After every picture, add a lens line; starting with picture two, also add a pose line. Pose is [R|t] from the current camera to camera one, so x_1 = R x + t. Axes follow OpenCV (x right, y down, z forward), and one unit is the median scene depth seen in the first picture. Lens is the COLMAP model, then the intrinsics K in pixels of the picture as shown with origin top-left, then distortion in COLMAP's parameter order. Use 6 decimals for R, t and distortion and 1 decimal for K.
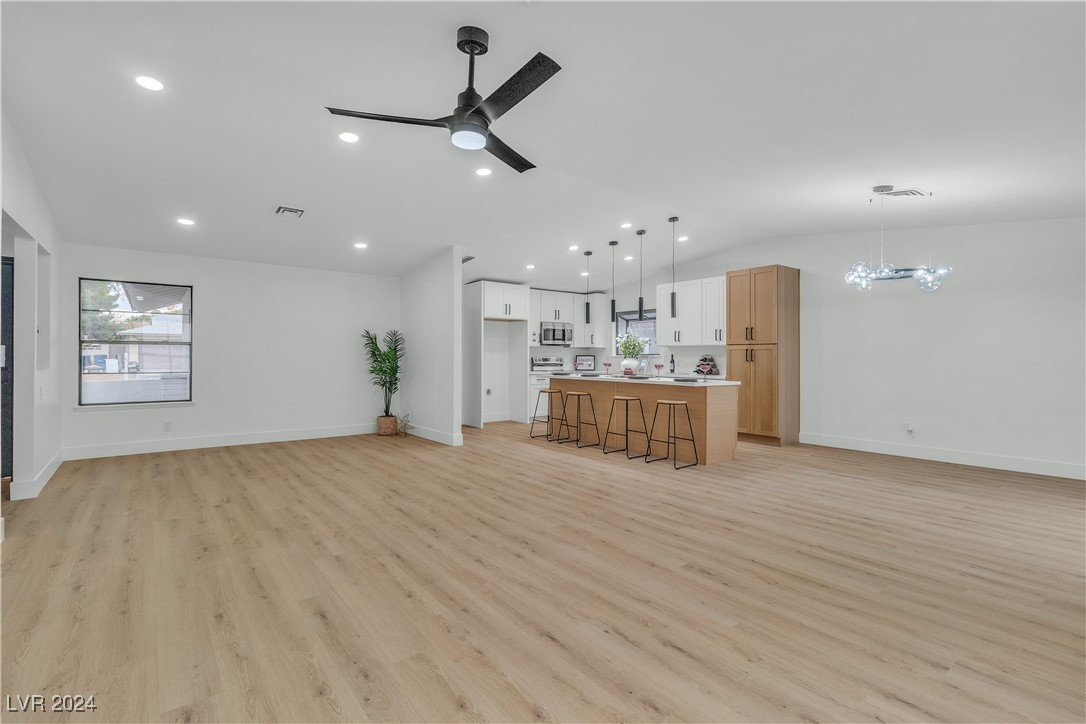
lens RADIAL K [[517.5, 0, 538.8], [0, 517.5, 358.5], [0, 0, 1]] dist [-0.000434, 0.000059]
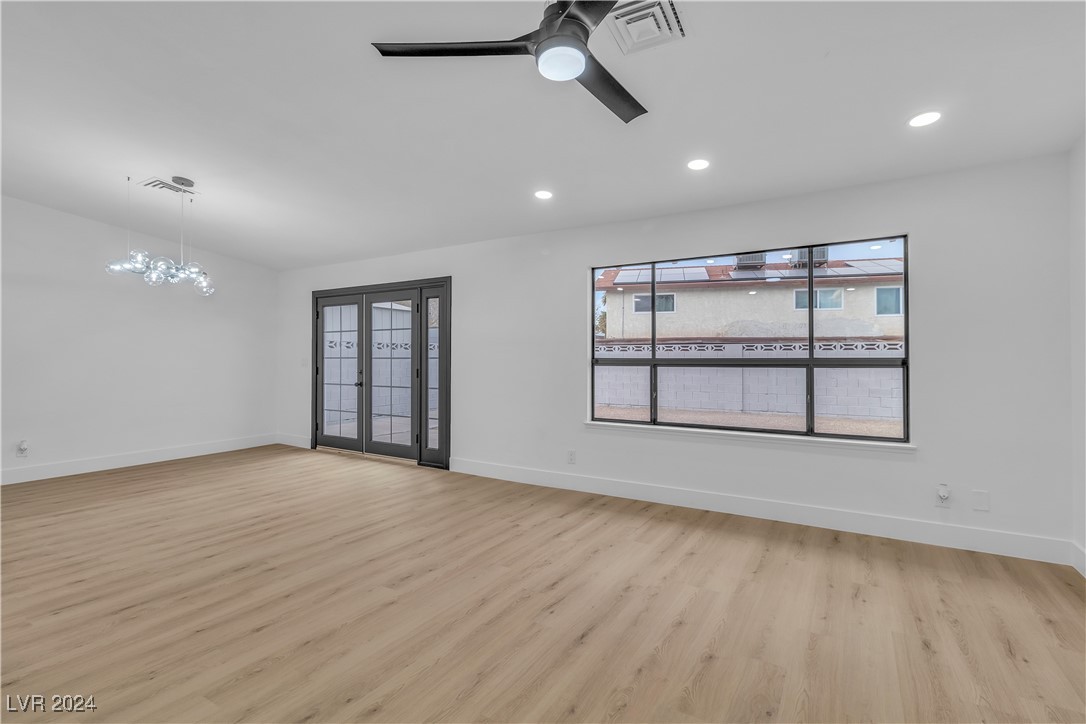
lens RADIAL K [[517.5, 0, 538.8], [0, 517.5, 358.3], [0, 0, 1]] dist [-0.000434, 0.000059]
pose [[-0.370109, -0.002851, 0.928984, -0.664943], [0.001551, 0.999992, 0.003687, -0.010203], [-0.928987, 0.002806, -0.370101, 1.087915]]
